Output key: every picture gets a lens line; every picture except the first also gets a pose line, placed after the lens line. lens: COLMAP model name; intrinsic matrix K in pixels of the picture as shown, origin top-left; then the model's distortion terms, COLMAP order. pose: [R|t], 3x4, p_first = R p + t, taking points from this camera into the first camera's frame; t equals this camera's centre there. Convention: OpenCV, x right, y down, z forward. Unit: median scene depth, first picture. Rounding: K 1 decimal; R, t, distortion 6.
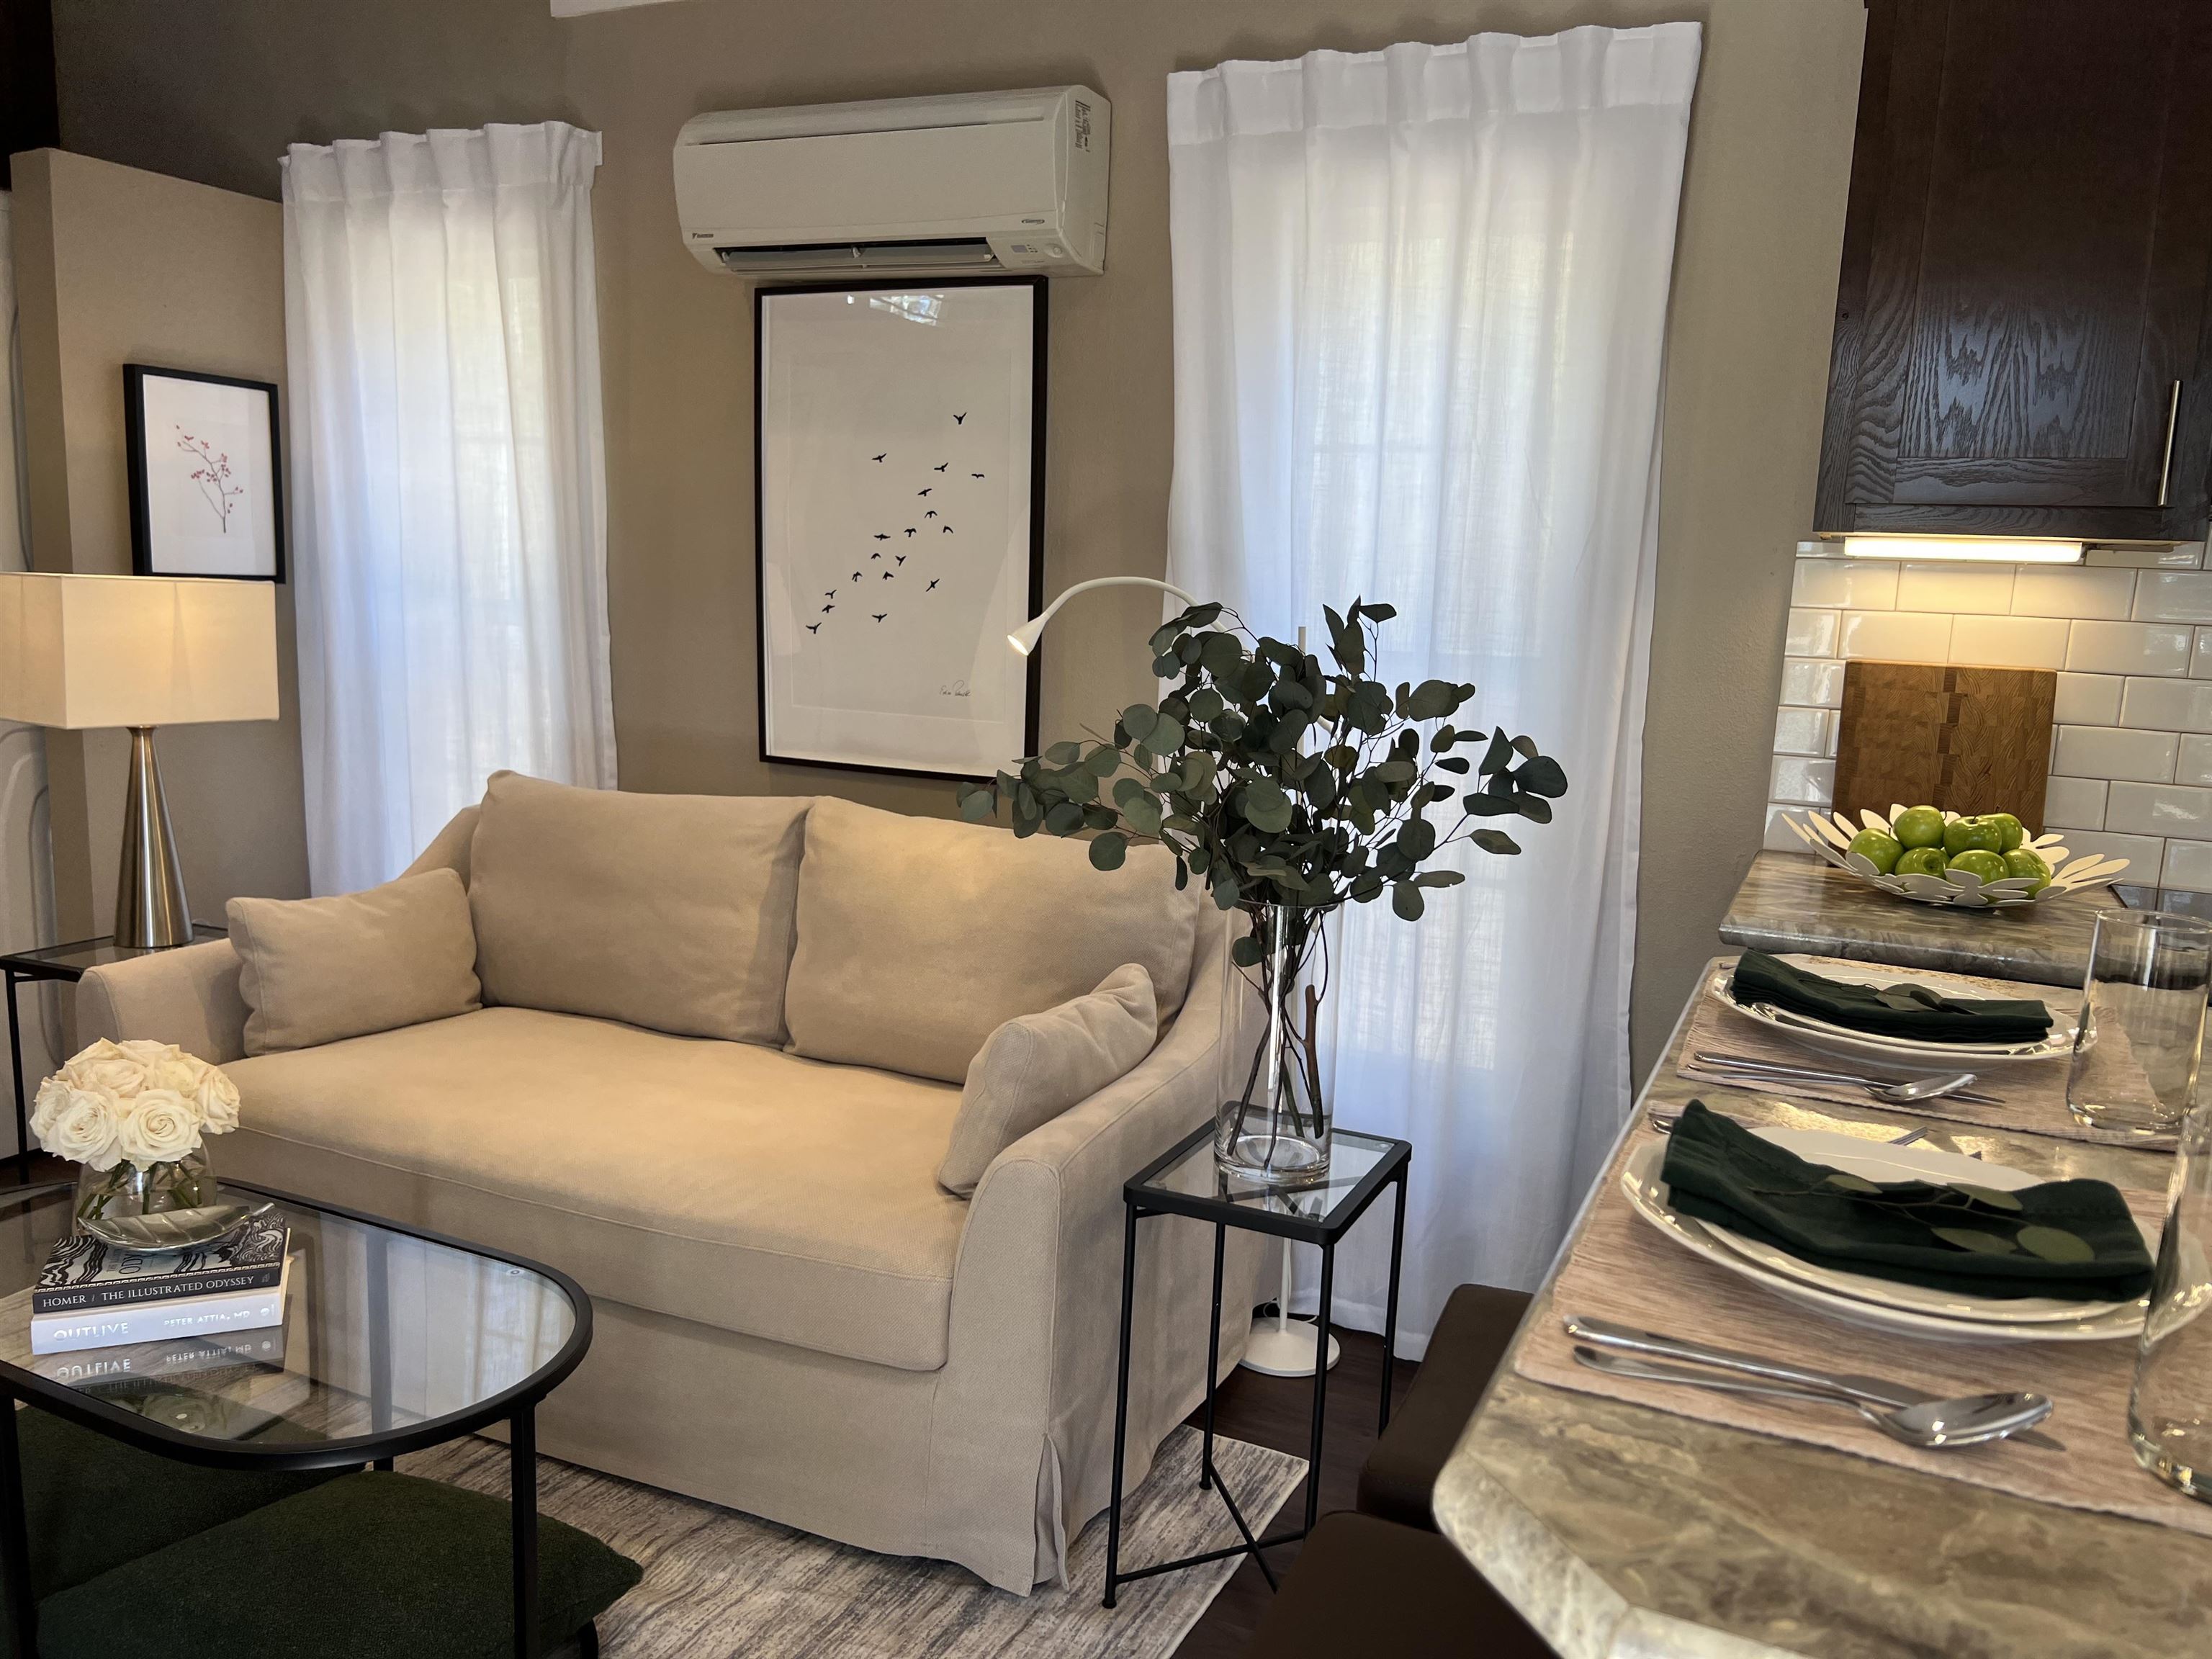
lens RADIAL K [[1640.8, 0, 1108.4], [0, 1640.8, 864.5], [0, 0, 1]] dist [0.054304, -0.091923]
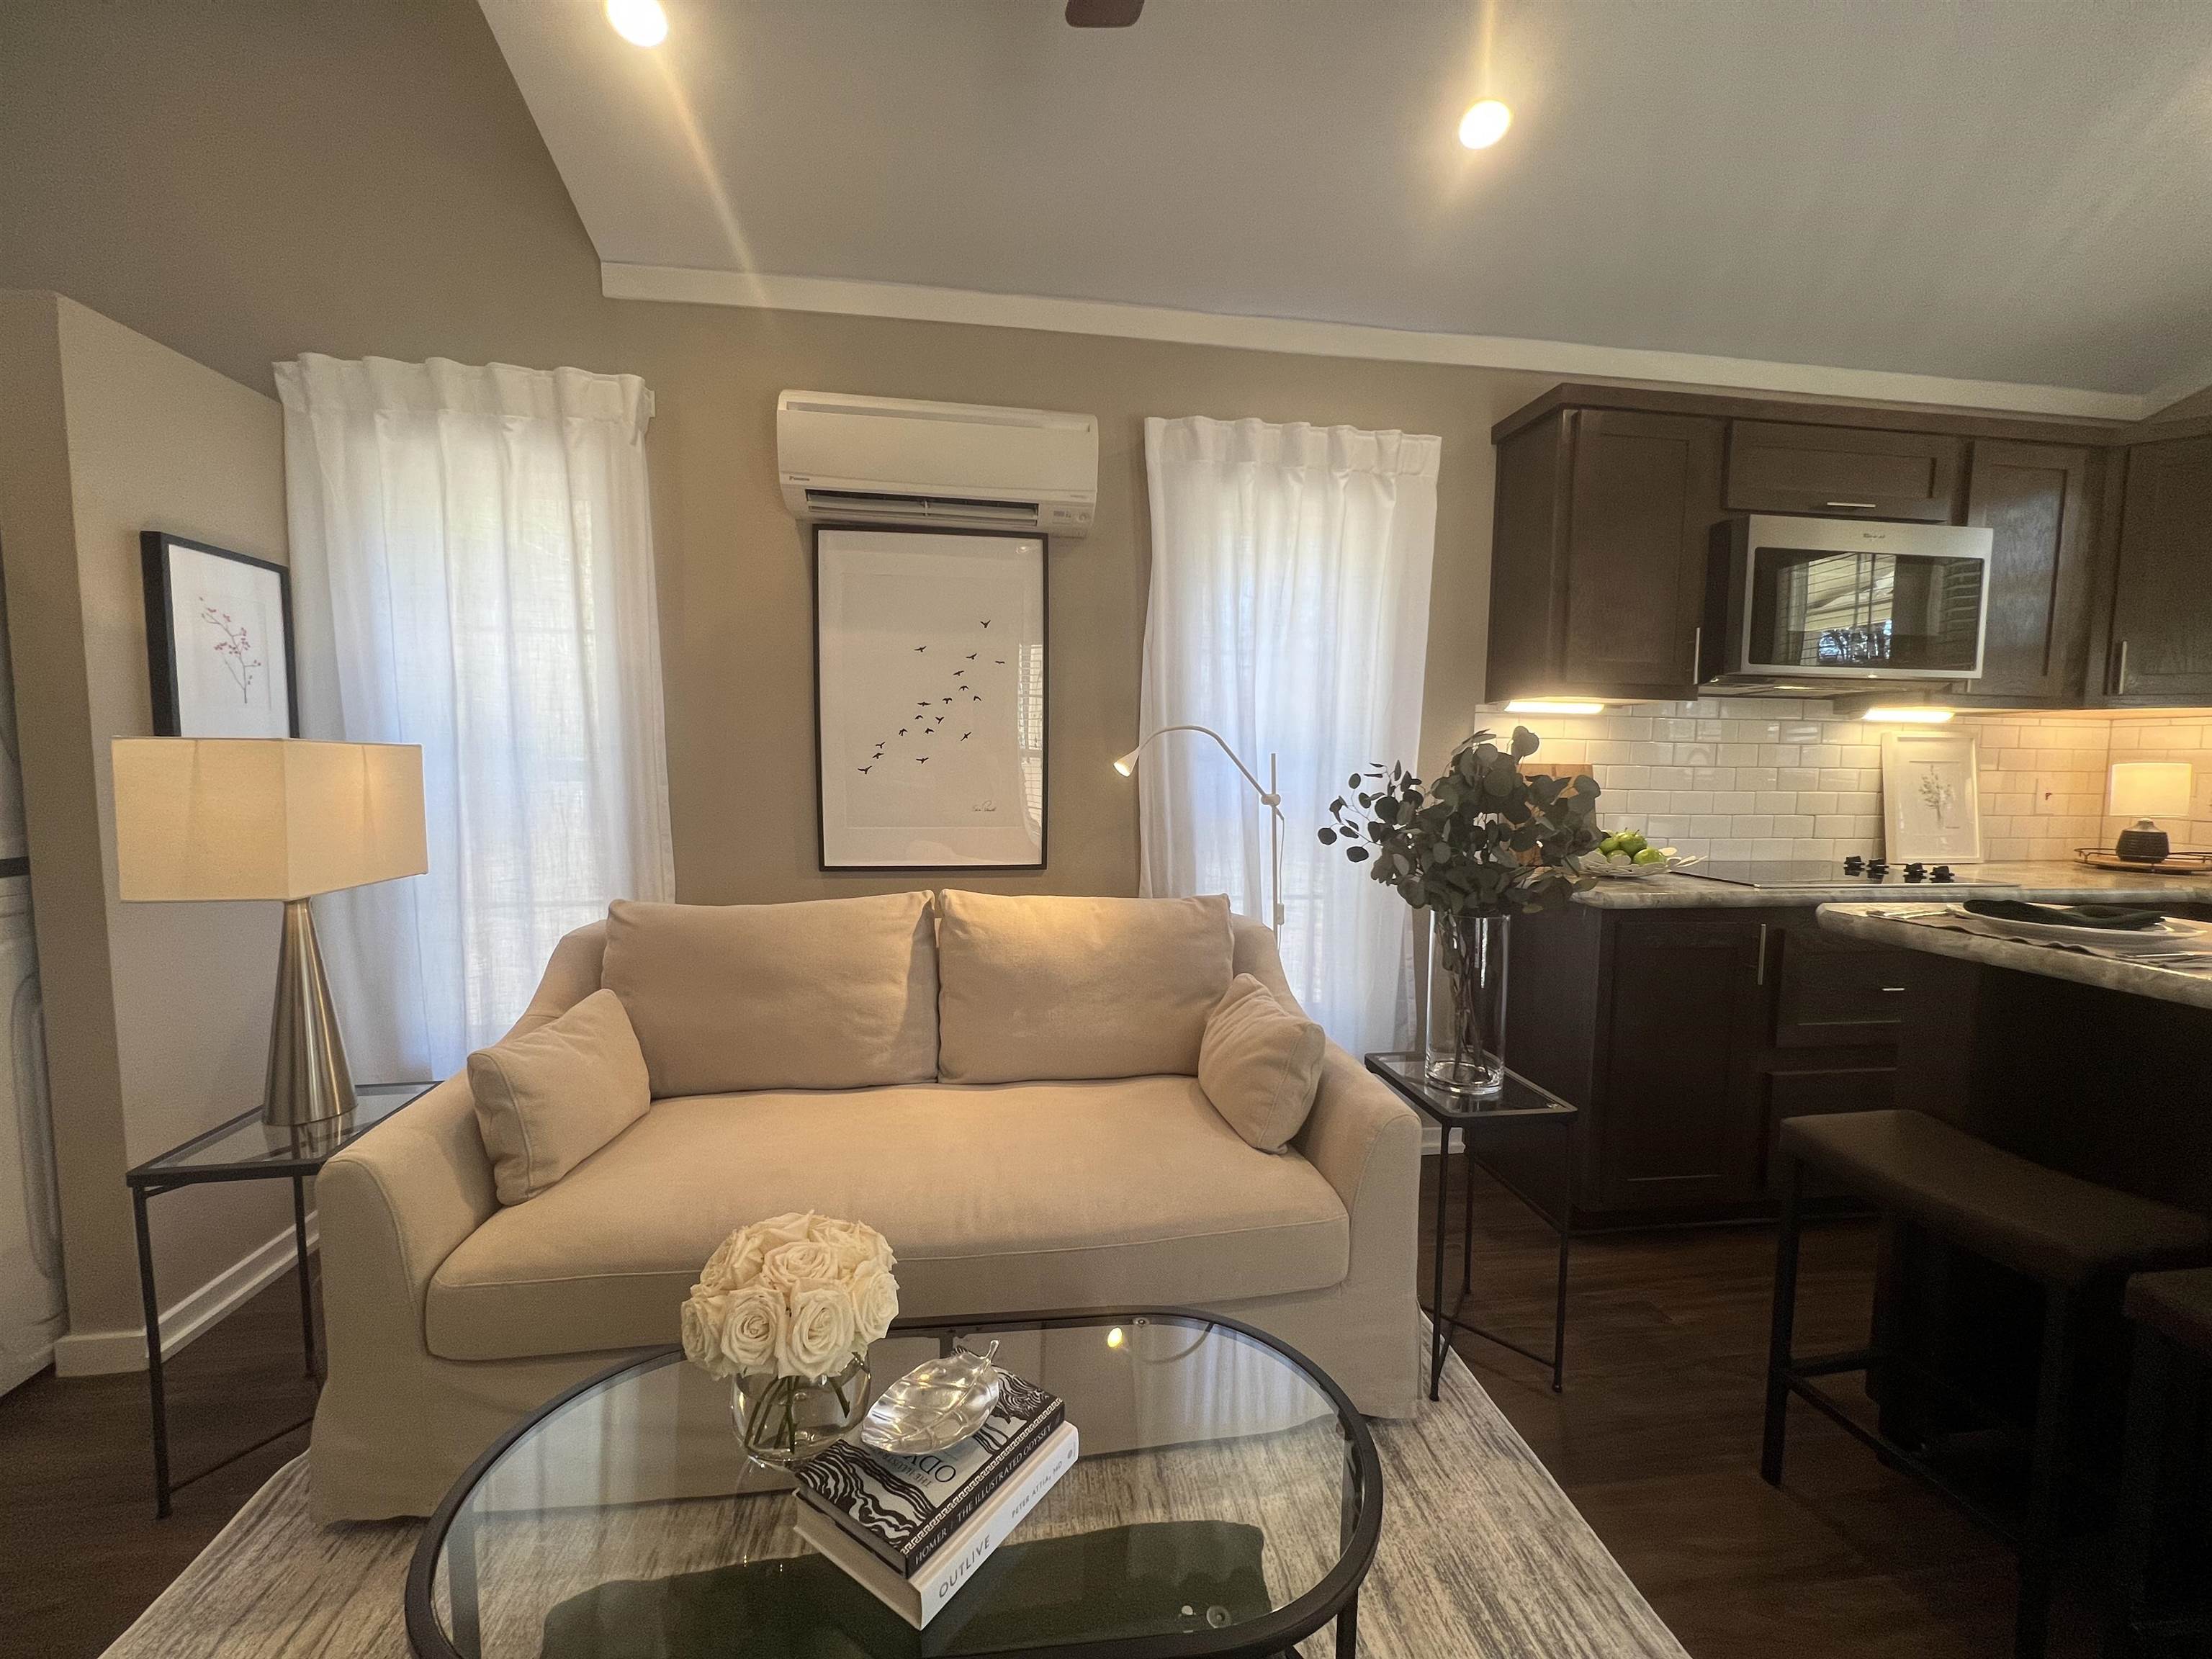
lens RADIAL K [[885.7, 0, 1106.0], [0, 885.7, 829.5], [0, 0, 1]] dist [-0.001749, -0.000061]
pose [[0.846719, -0.071654, 0.527193, -0.441583], [0.113763, 0.992356, -0.047837, -0.040356], [-0.519735, 0.100479, 0.848398, 0.303060]]
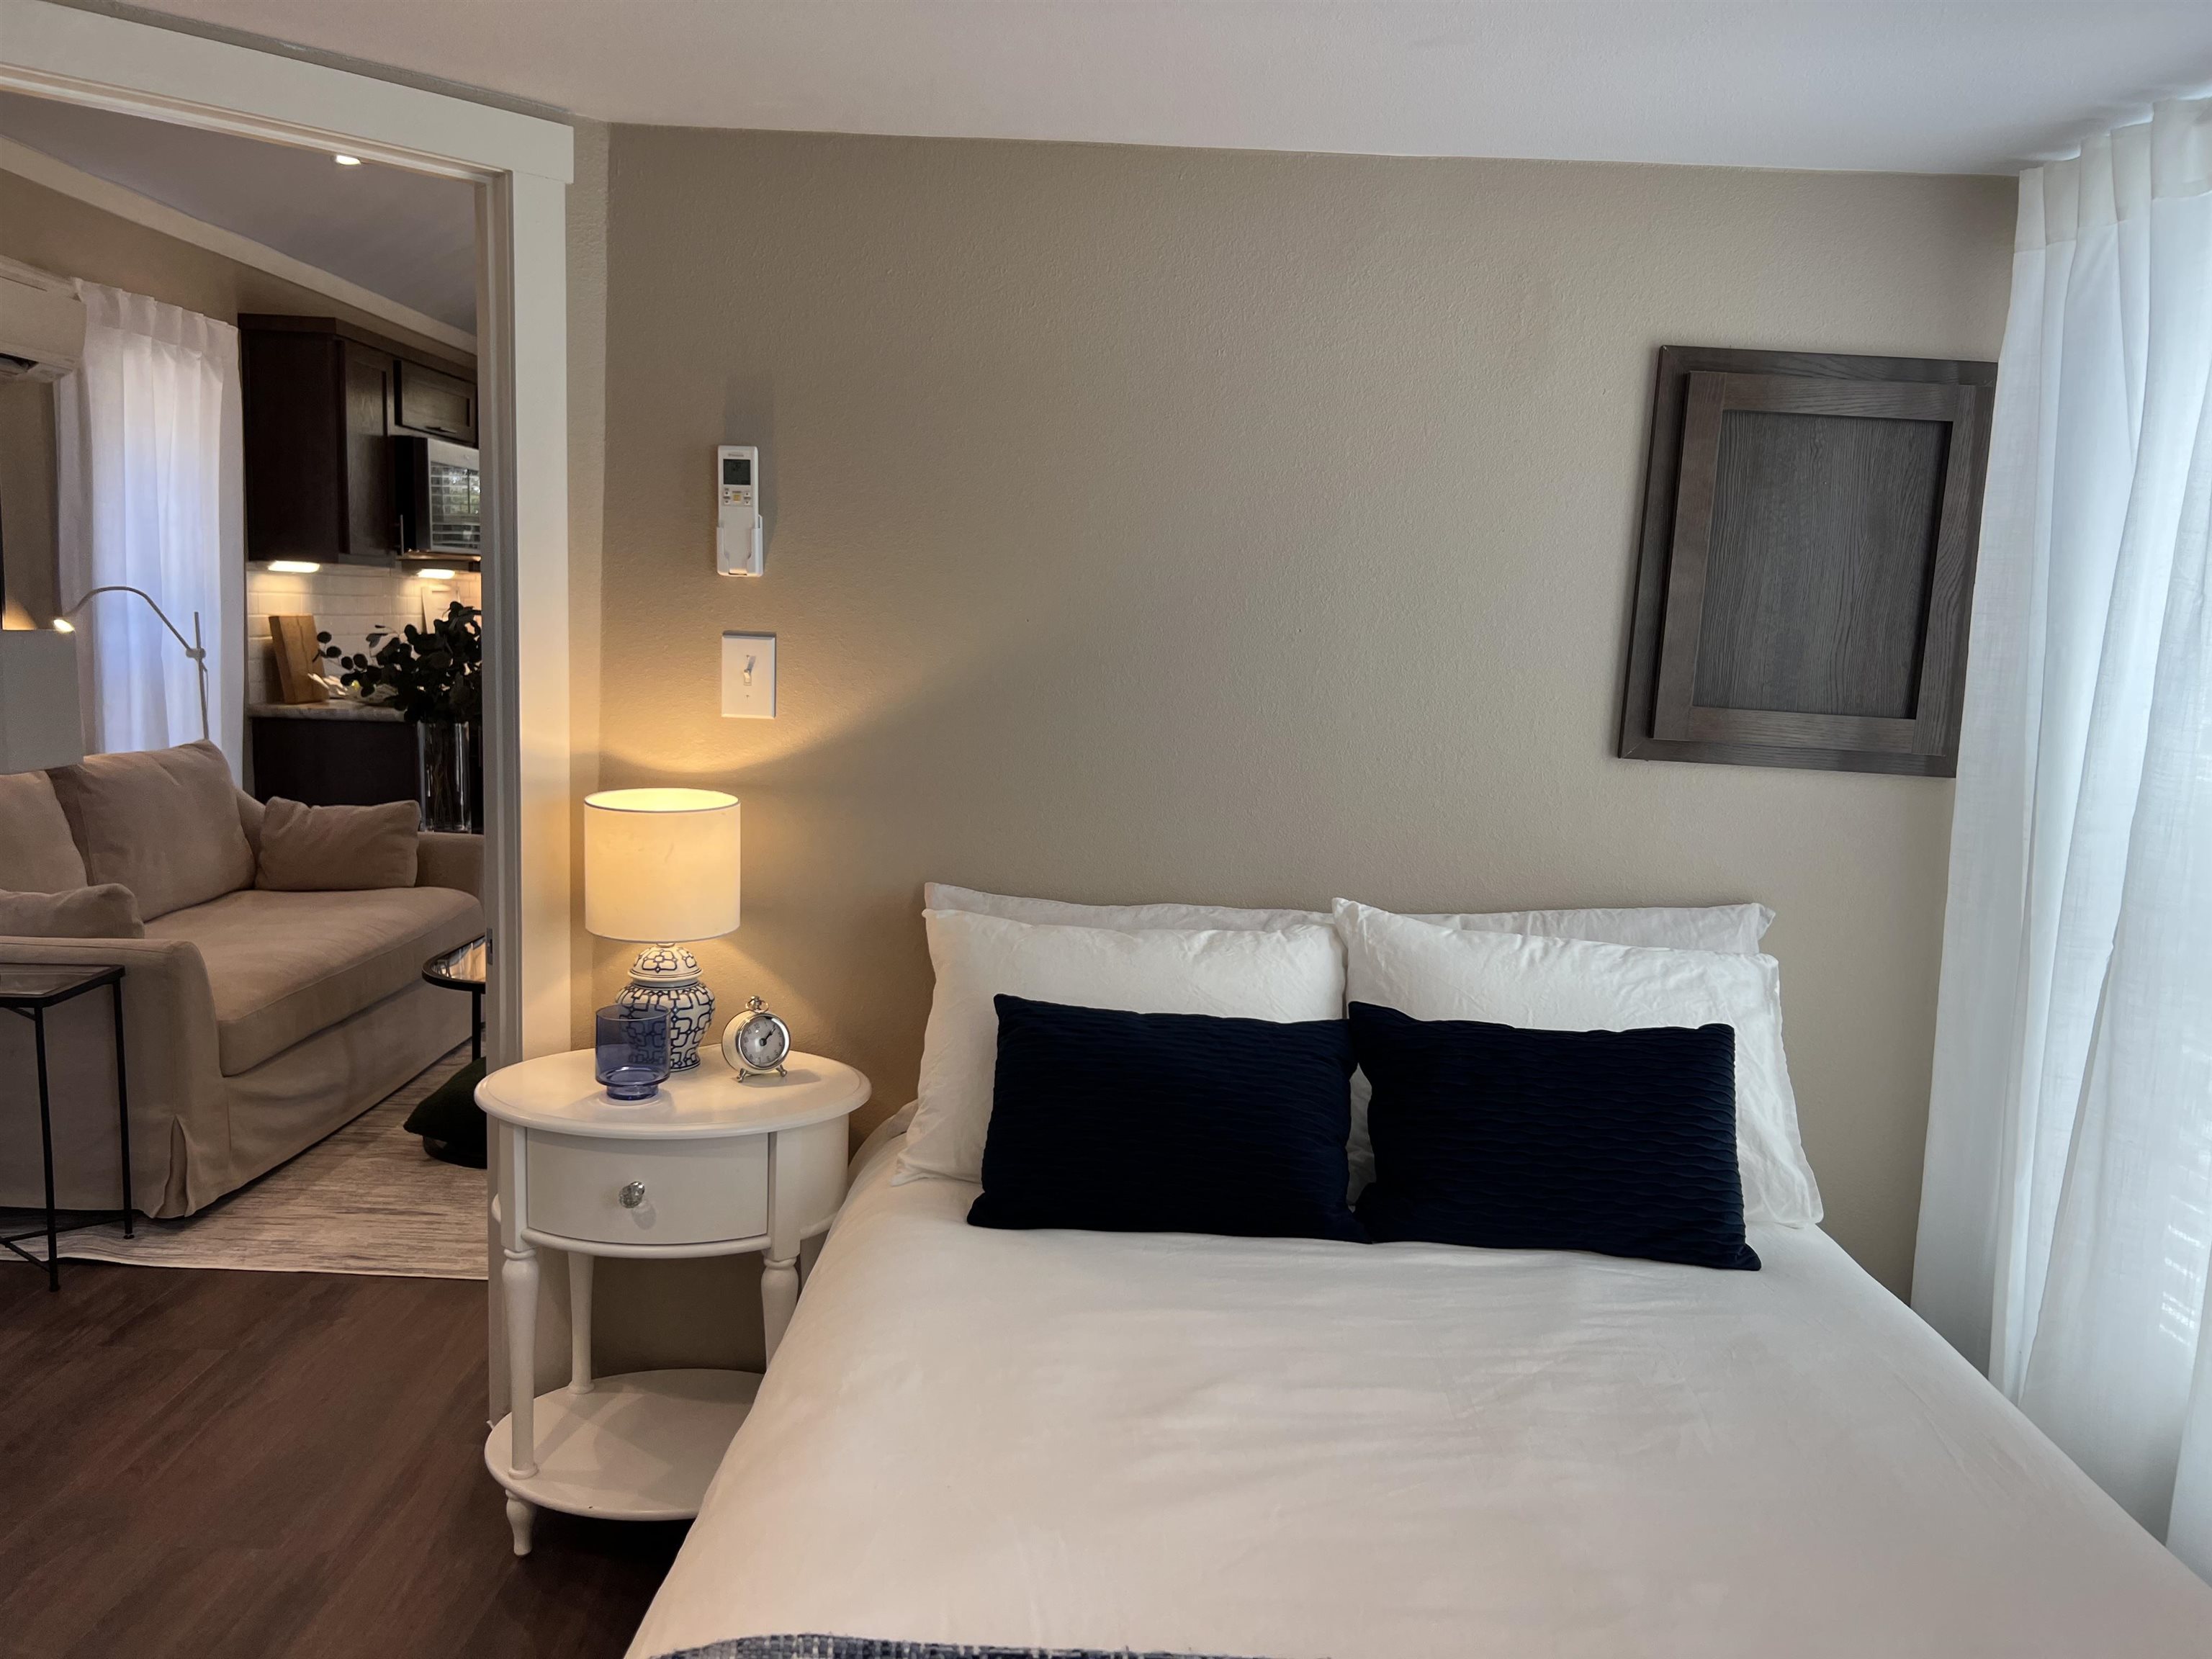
lens RADIAL K [[1640.8, 0, 1108.4], [0, 1640.8, 864.5], [0, 0, 1]] dist [0.054304, -0.091923]
pose [[-0.392932, -0.194763, 0.898706, -1.759144], [0.103212, 0.961797, 0.253561, -0.207513], [-0.913757, 0.192389, -0.357819, 0.693037]]
